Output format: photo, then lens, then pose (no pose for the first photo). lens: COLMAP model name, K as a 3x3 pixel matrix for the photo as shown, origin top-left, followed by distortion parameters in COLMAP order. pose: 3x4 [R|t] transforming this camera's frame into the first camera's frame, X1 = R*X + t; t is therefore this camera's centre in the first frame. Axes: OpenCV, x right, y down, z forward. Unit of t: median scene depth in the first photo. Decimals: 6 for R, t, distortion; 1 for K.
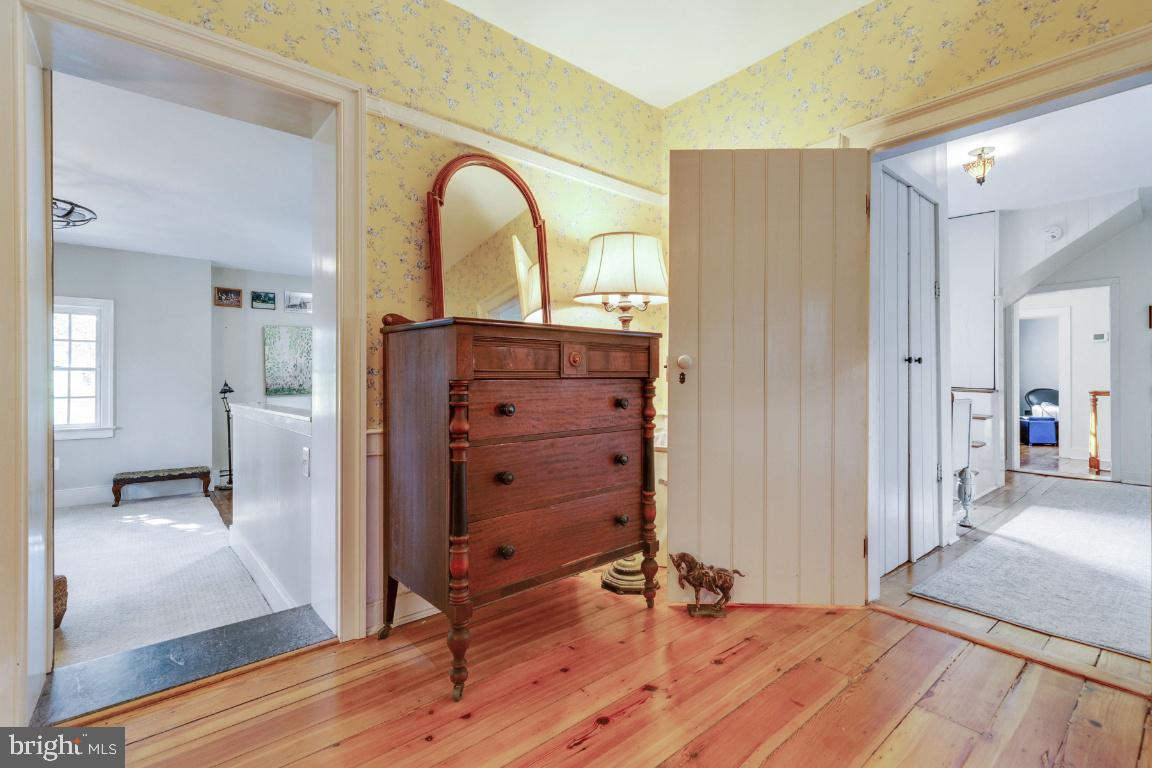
lens RADIAL K [[525.3, 0, 577.6], [0, 525.3, 380.9], [0, 0, 1]] dist [0.005170, 0.000226]
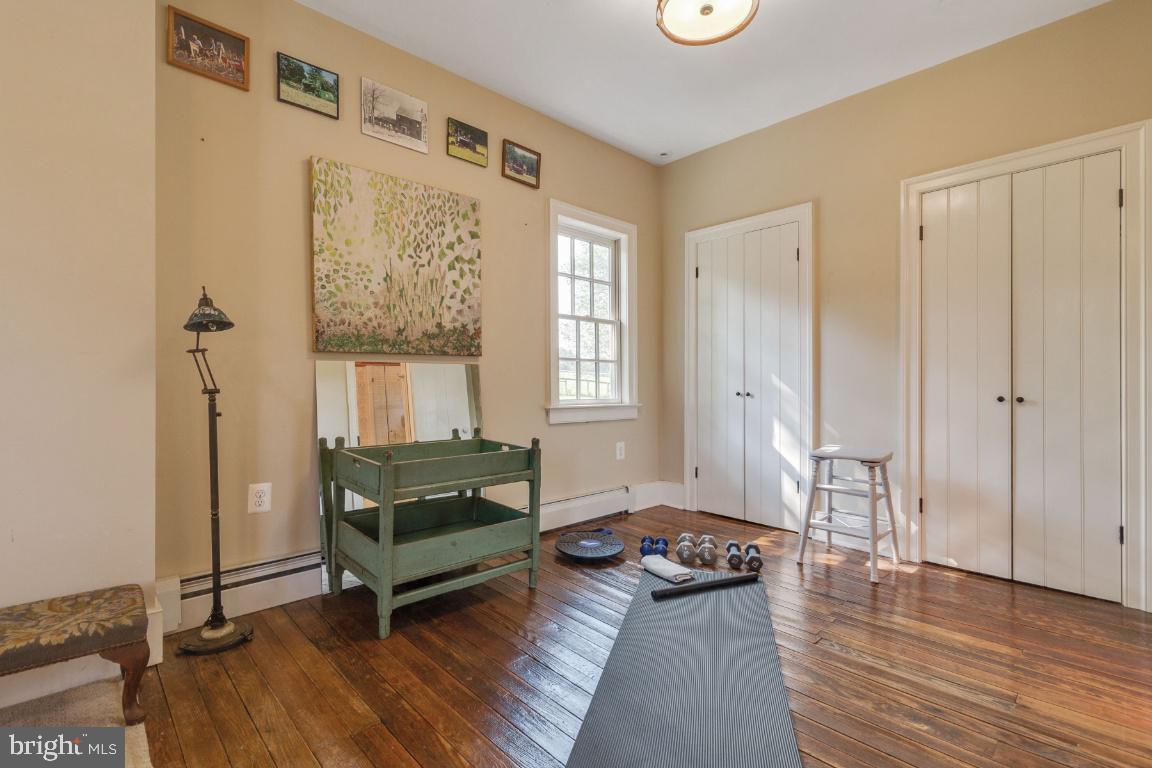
lens RADIAL K [[525.3, 0, 575.9], [0, 525.3, 384.7], [0, 0, 1]] dist [0.005170, 0.000226]
pose [[0.997997, 0.006488, 0.062934, -0.444327], [-0.006809, 0.999965, 0.004881, 0.047488], [-0.062900, -0.005300, 0.998006, 0.641480]]
